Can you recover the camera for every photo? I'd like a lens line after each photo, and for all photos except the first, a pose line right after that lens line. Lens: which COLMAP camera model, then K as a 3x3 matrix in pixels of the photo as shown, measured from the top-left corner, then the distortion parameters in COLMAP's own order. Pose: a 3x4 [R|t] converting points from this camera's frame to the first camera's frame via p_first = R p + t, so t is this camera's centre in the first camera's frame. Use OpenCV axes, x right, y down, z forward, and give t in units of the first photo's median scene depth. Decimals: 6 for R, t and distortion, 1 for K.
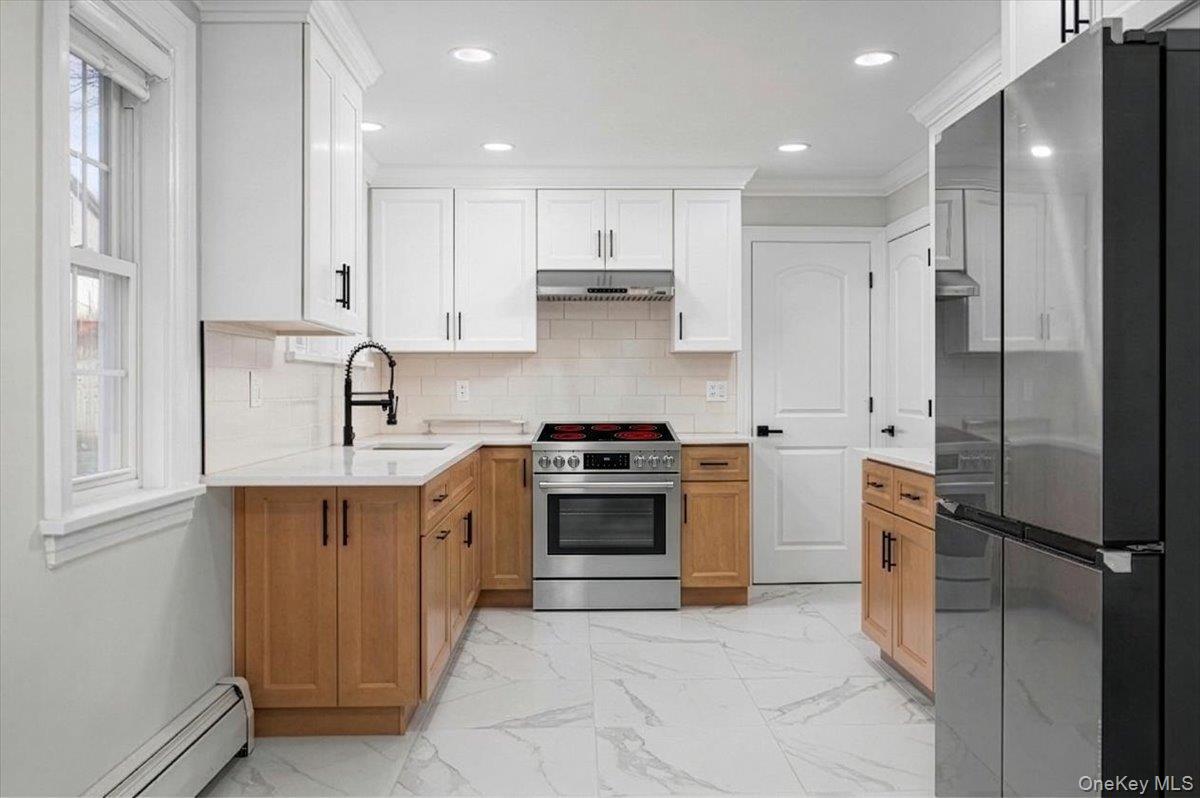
lens RADIAL K [[1065.8, 0, 601.4], [0, 1065.8, 393.3], [0, 0, 1]] dist [-0.008617, -0.001742]
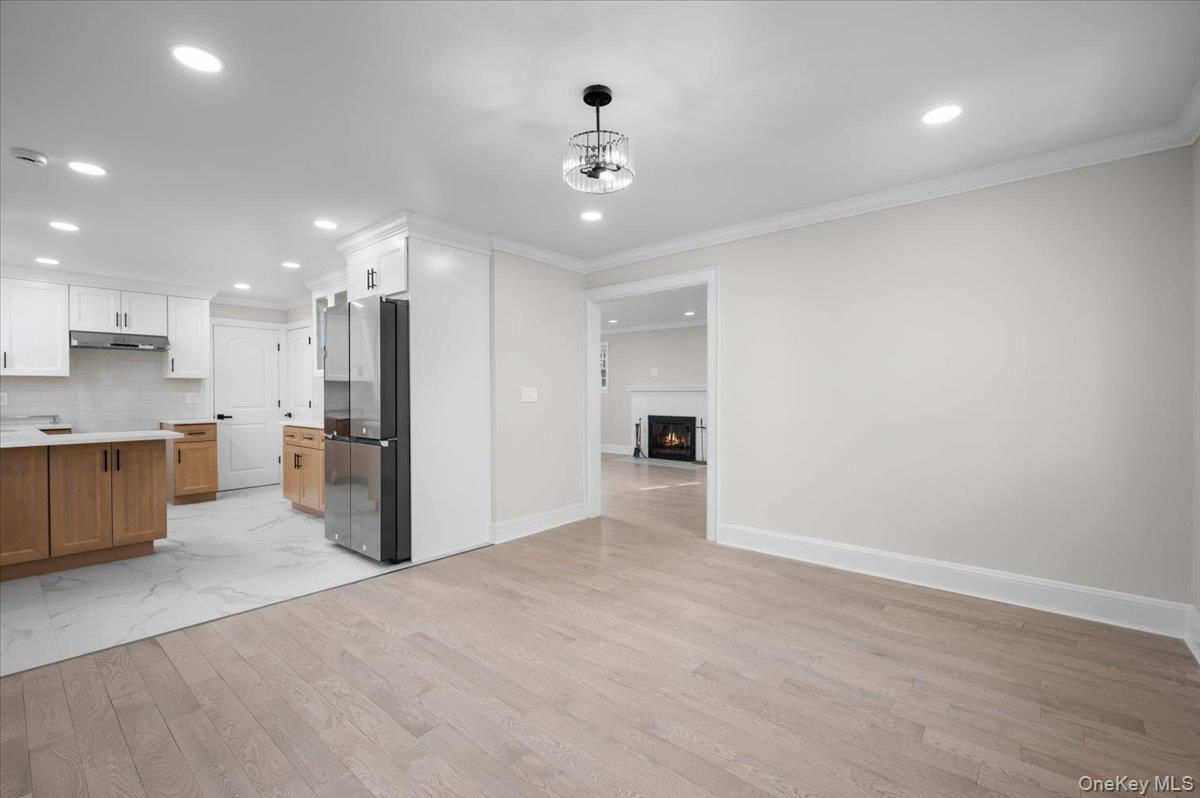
lens RADIAL K [[530.1, 0, 596.0], [0, 530.1, 393.4], [0, 0, 1]] dist [0.001399, 0.000363]
pose [[0.680488, -0.000123, 0.732760, -0.115977], [0.006602, 0.999960, -0.005963, 0.000685], [-0.732730, 0.008895, 0.680462, -0.252682]]
